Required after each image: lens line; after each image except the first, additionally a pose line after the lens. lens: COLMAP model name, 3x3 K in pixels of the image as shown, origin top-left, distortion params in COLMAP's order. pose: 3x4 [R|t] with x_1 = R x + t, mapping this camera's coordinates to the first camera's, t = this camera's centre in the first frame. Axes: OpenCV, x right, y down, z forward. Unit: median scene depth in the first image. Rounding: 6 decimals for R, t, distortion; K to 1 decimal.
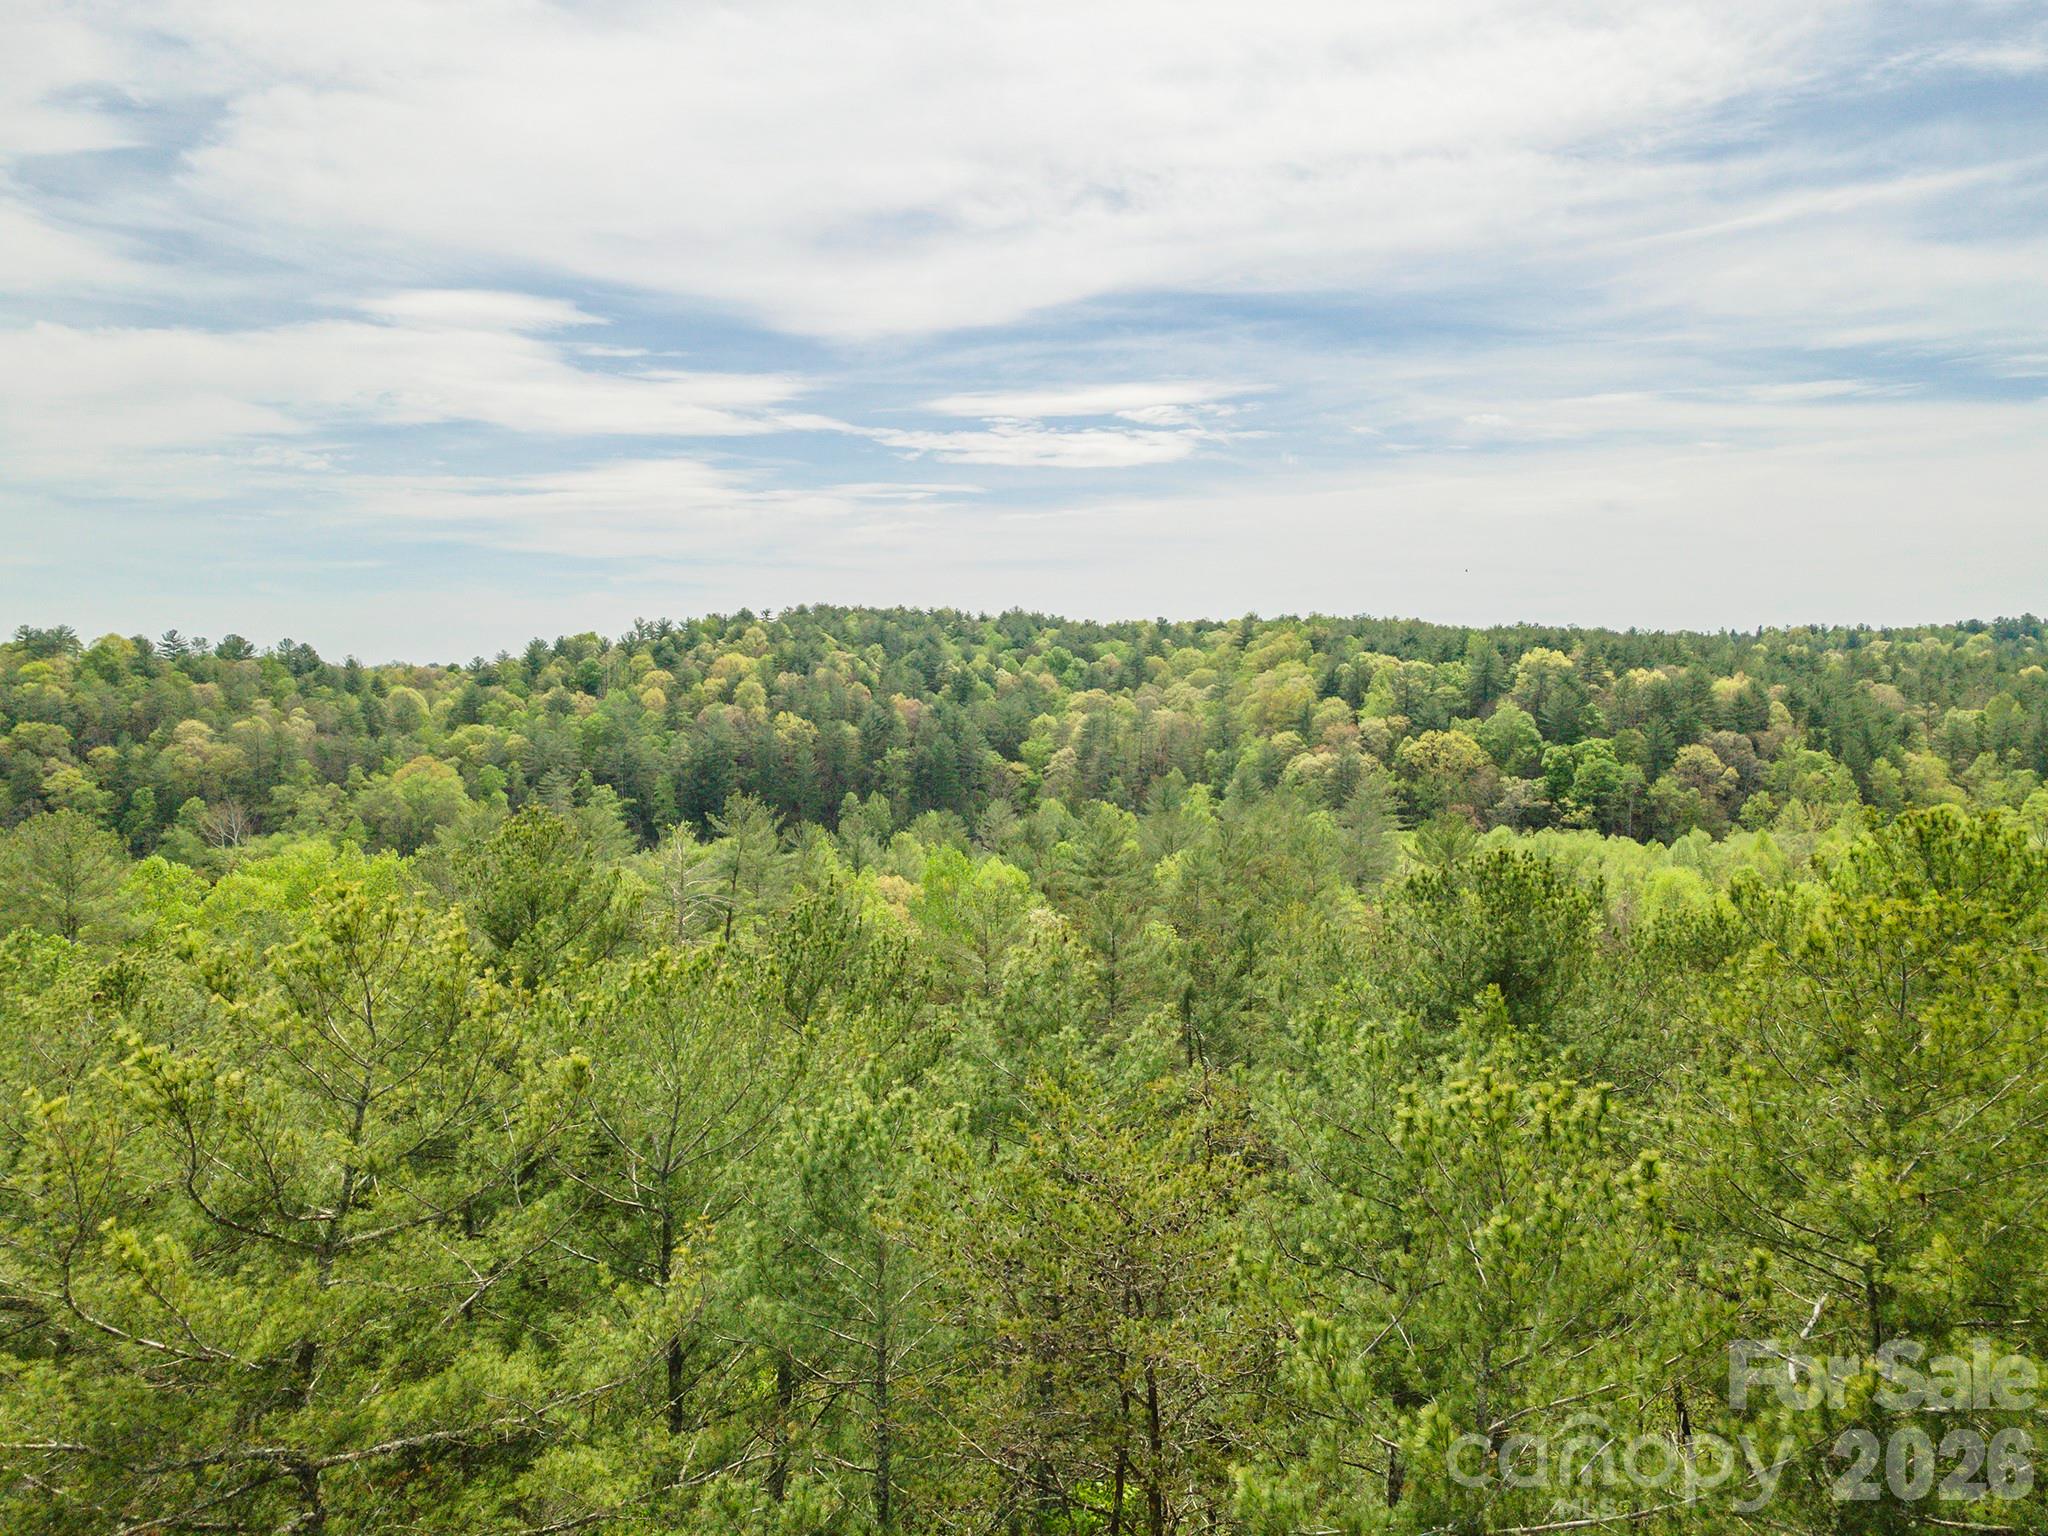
lens RADIAL K [[1476.4, 0, 1017.4], [0, 1476.4, 757.2], [0, 0, 1]] dist [0.039578, 0.023158]
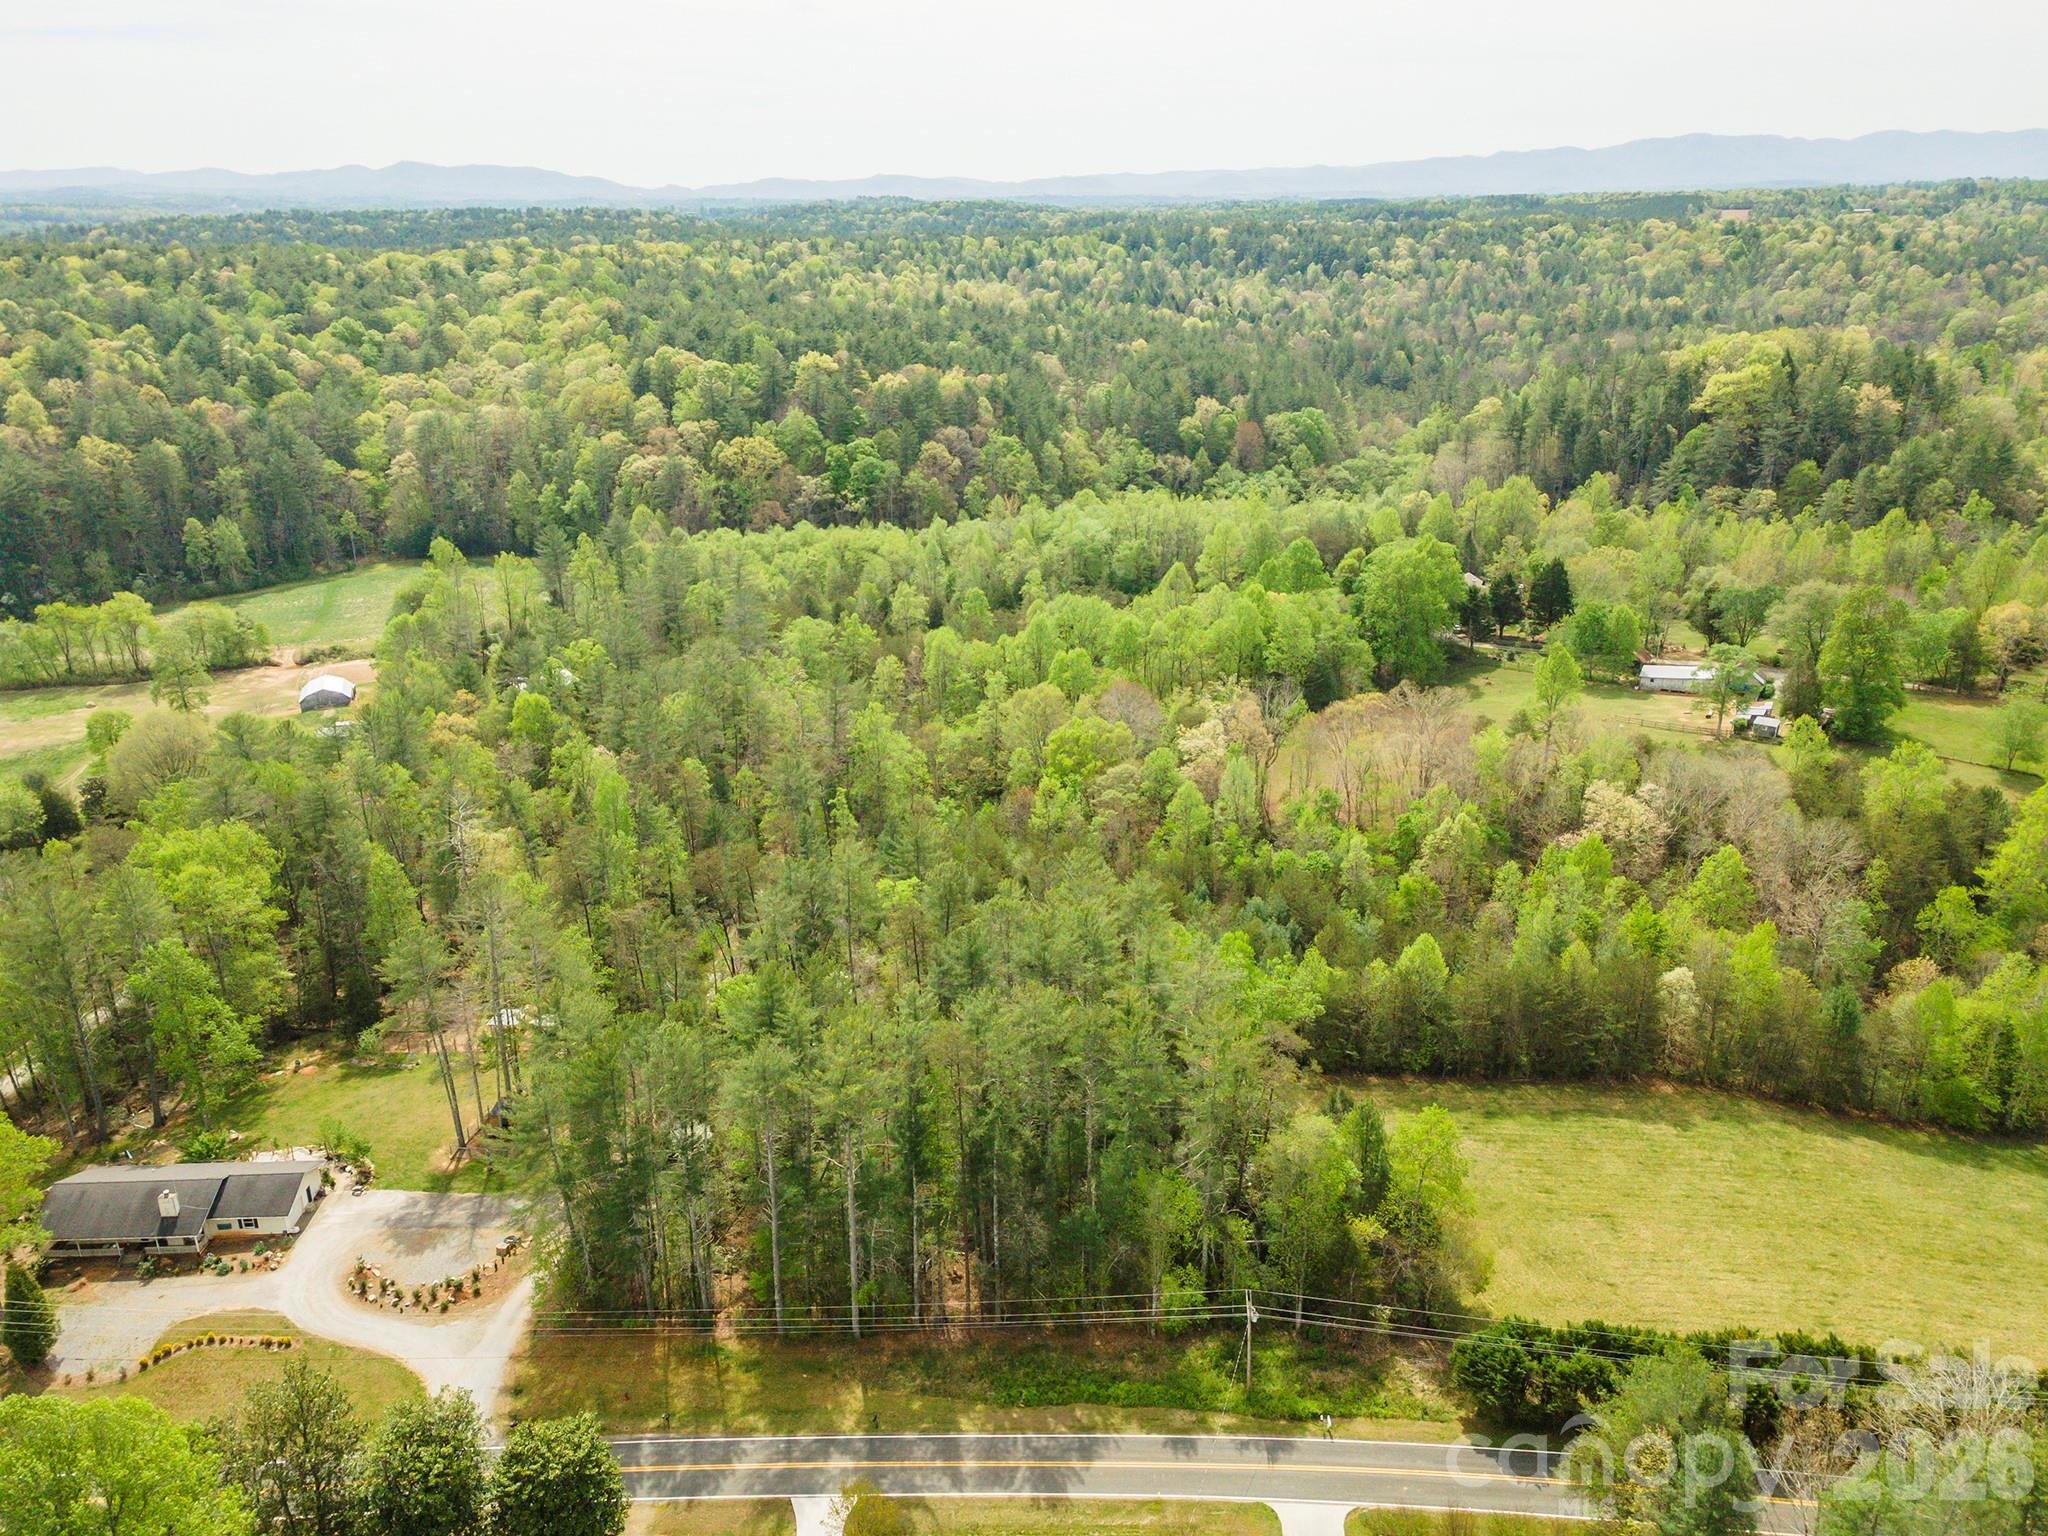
lens RADIAL K [[1476.4, 0, 1012.9], [0, 1476.4, 770.5], [0, 0, 1]] dist [0.039578, 0.023158]
pose [[0.879202, -0.173308, 0.443811, -0.111662], [0.027926, 0.948640, 0.315123, -0.131488], [-0.475630, -0.264663, 0.838886, -0.208797]]
